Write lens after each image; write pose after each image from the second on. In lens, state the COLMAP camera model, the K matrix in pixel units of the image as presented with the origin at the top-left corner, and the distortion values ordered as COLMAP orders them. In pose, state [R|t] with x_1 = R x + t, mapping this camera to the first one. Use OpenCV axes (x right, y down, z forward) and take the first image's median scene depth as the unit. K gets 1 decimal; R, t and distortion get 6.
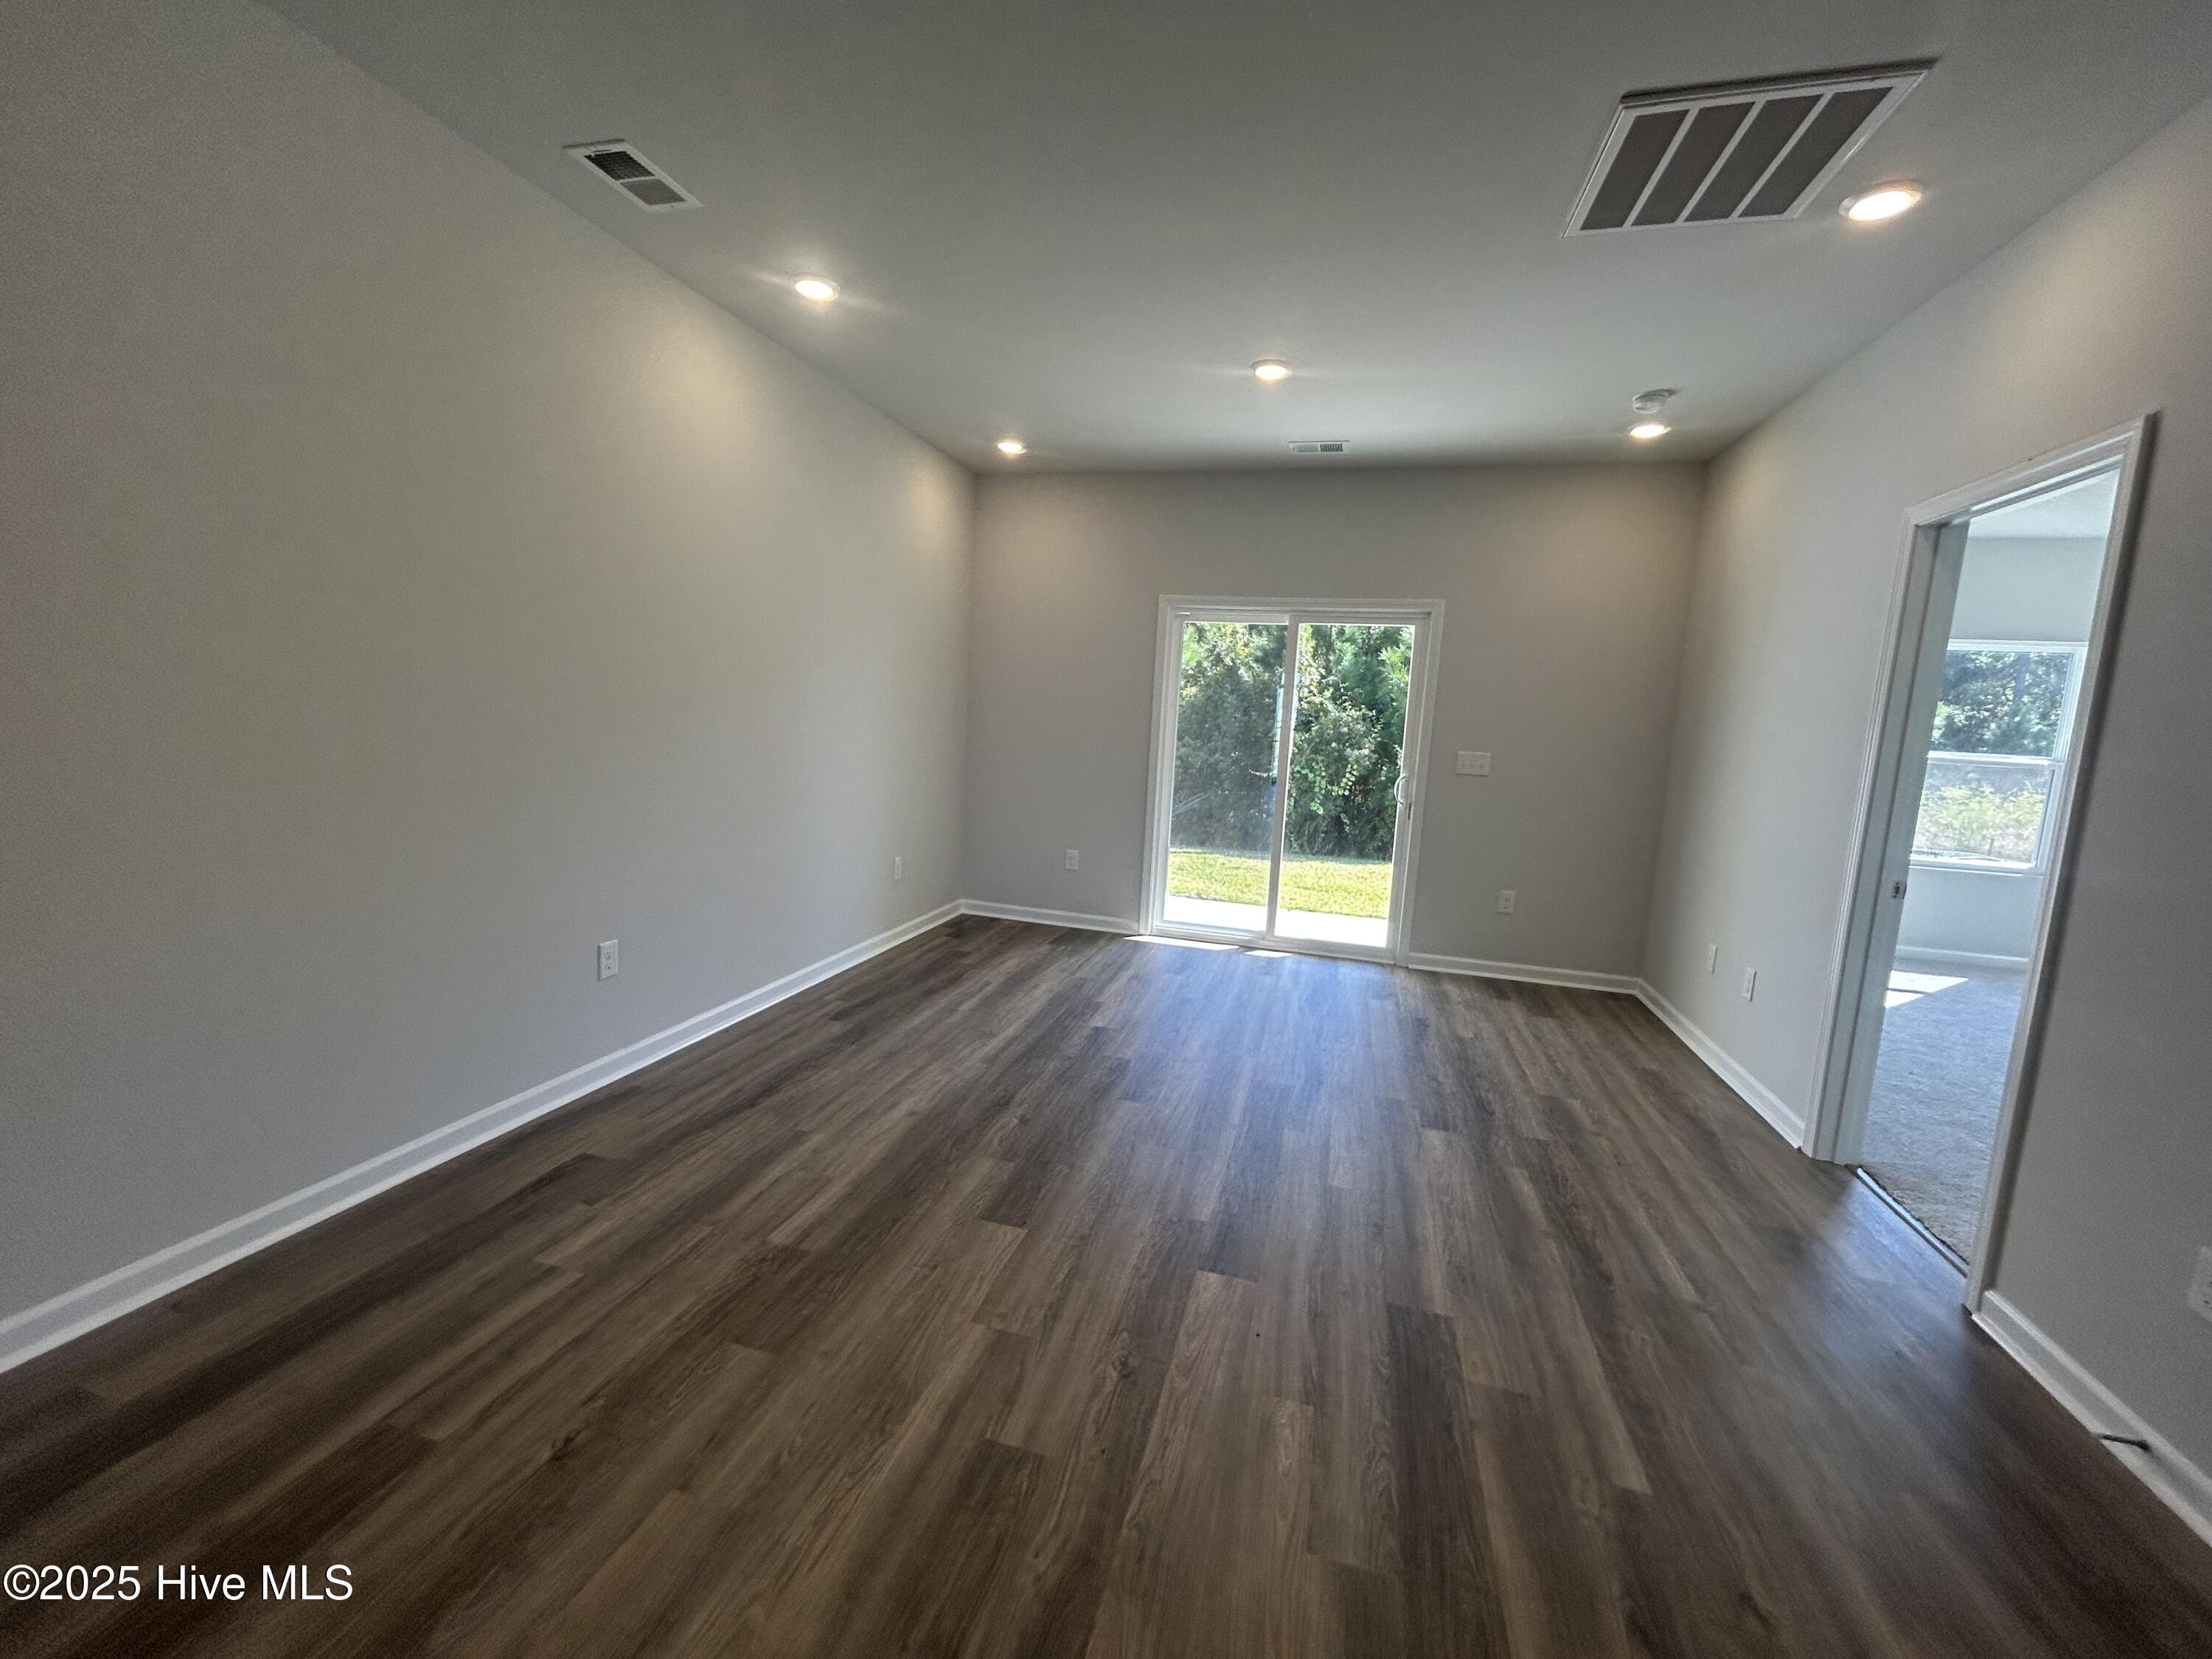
lens RADIAL K [[894.5, 0, 1106.3], [0, 894.5, 826.3], [0, 0, 1]] dist [-0.001500, 0.000063]
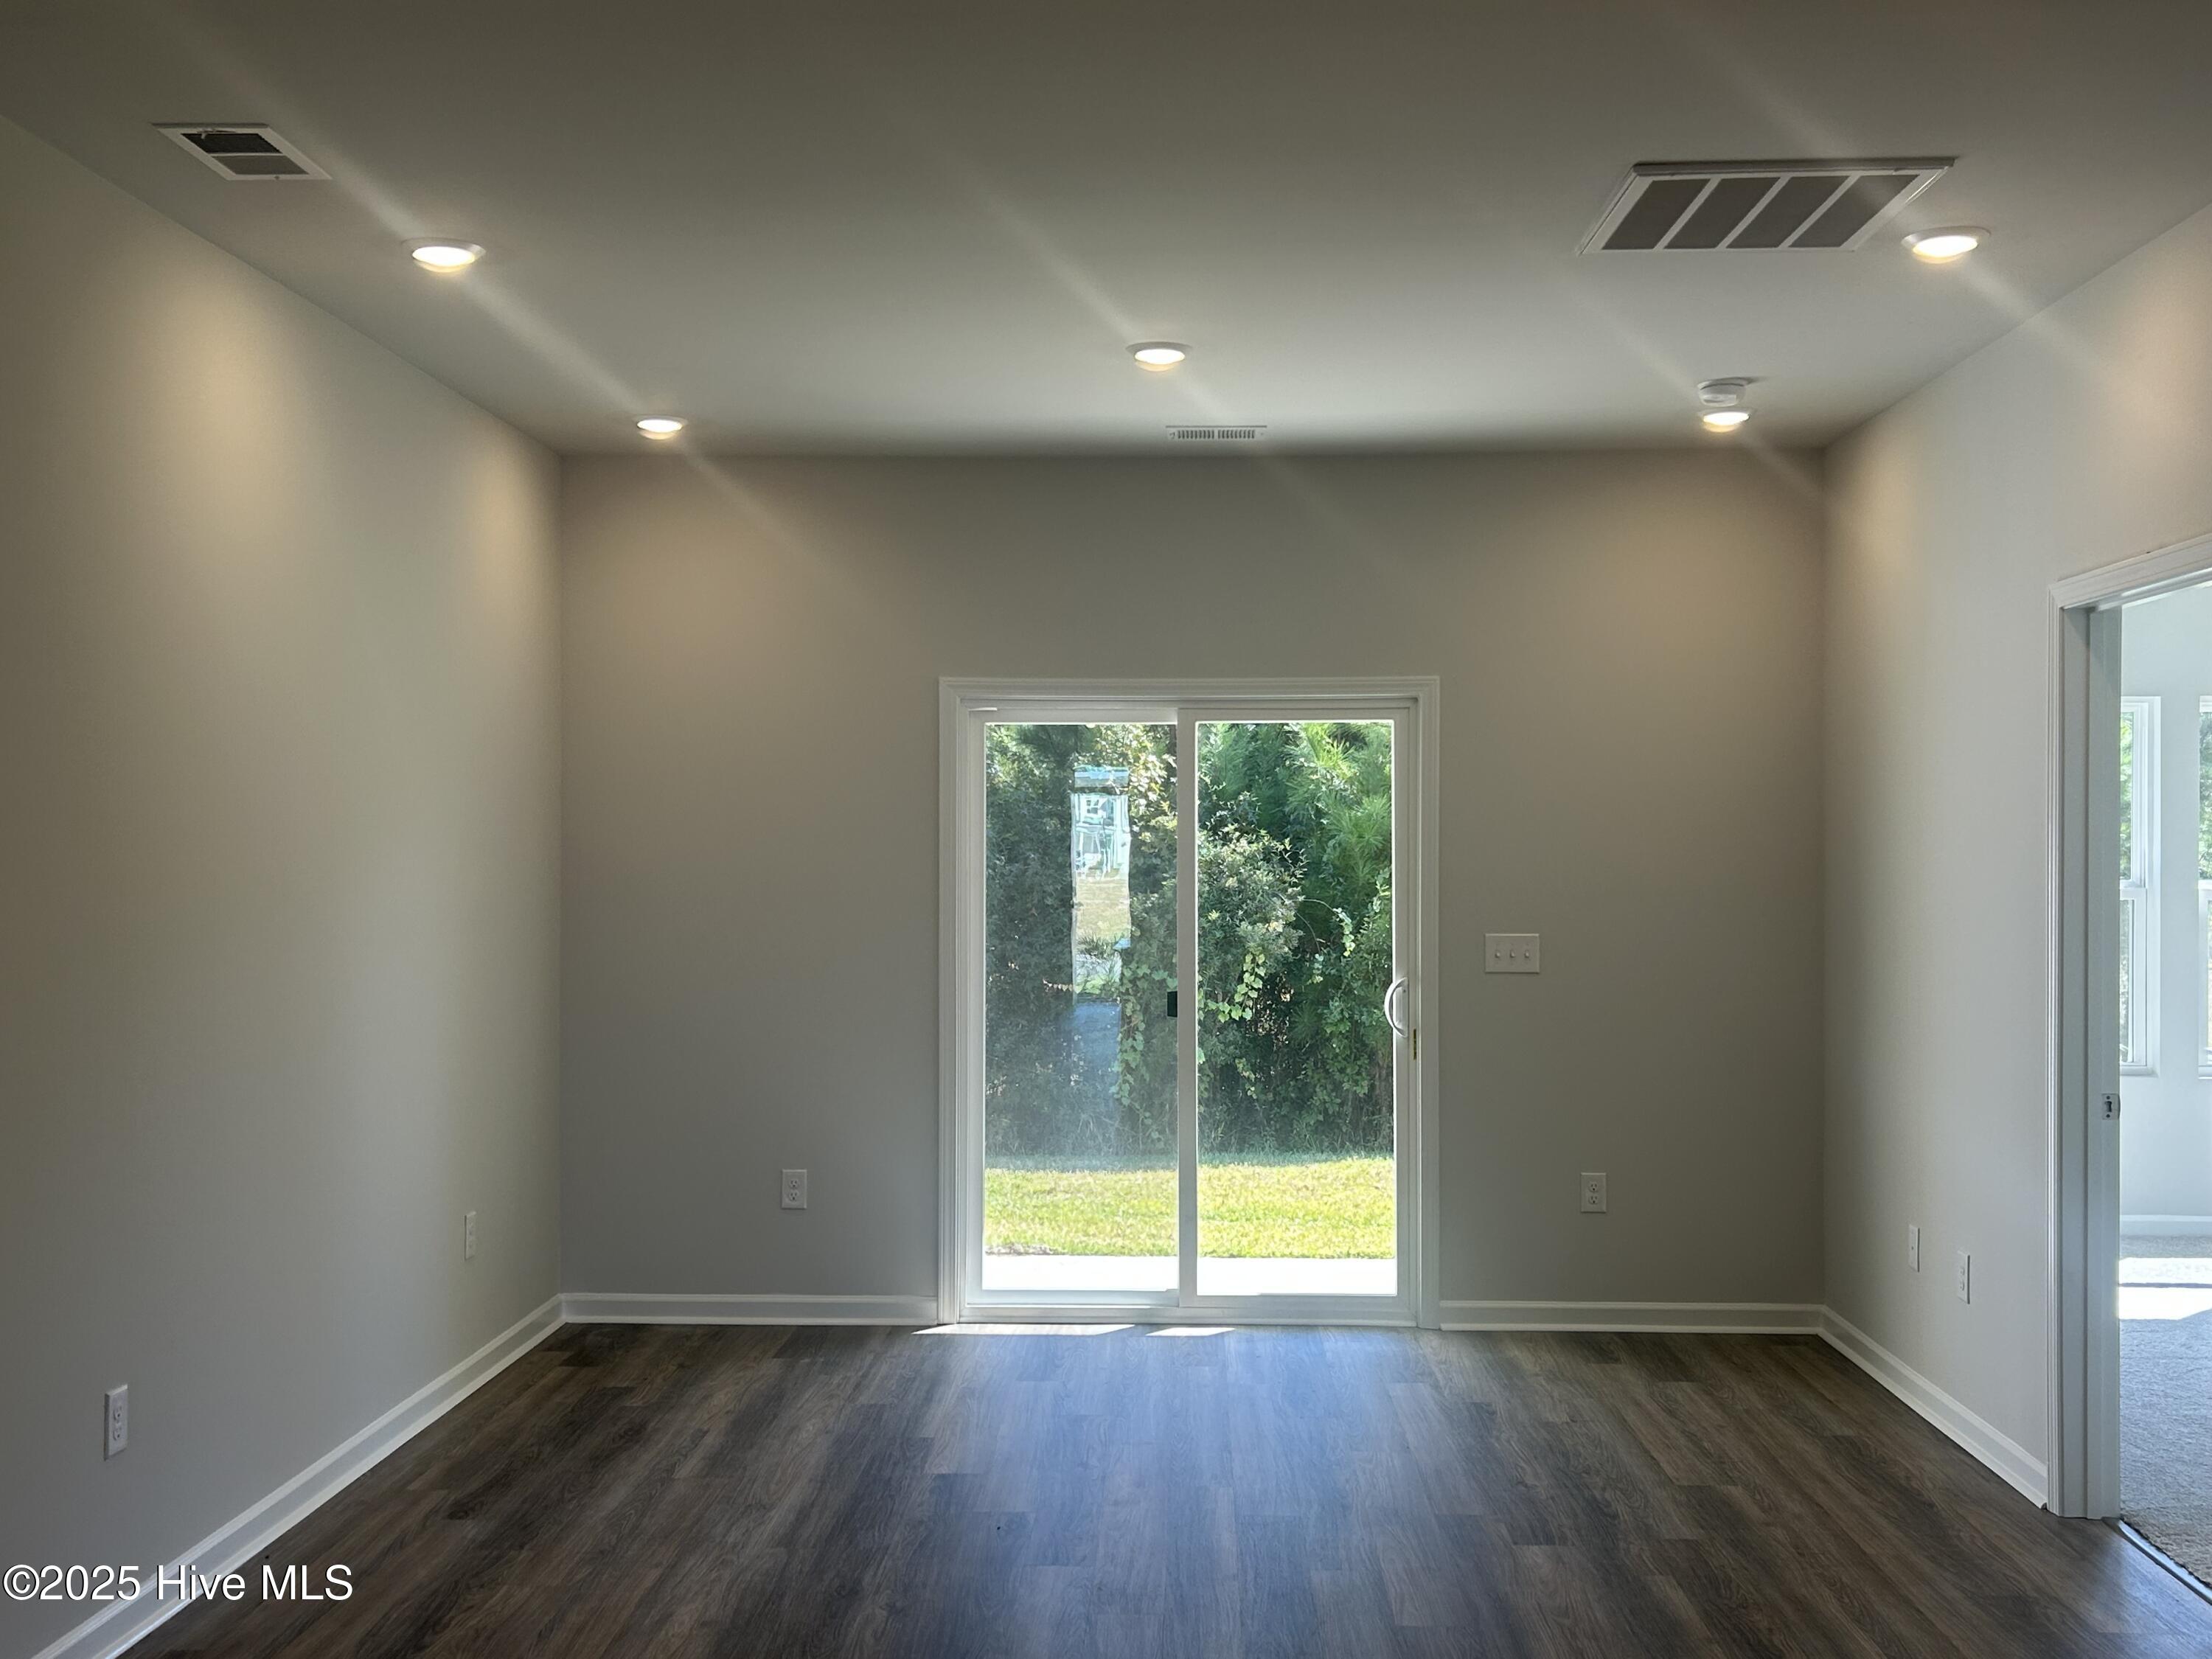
lens RADIAL K [[2194.1, 0, 1121.7], [0, 2194.1, 860.3], [0, 0, 1]] dist [0.120223, -0.256737]
pose [[0.971836, -0.054433, 0.229287, -0.194687], [0.080814, 0.990939, -0.107281, 0.002488], [-0.221369, 0.122789, 0.967429, -0.400368]]
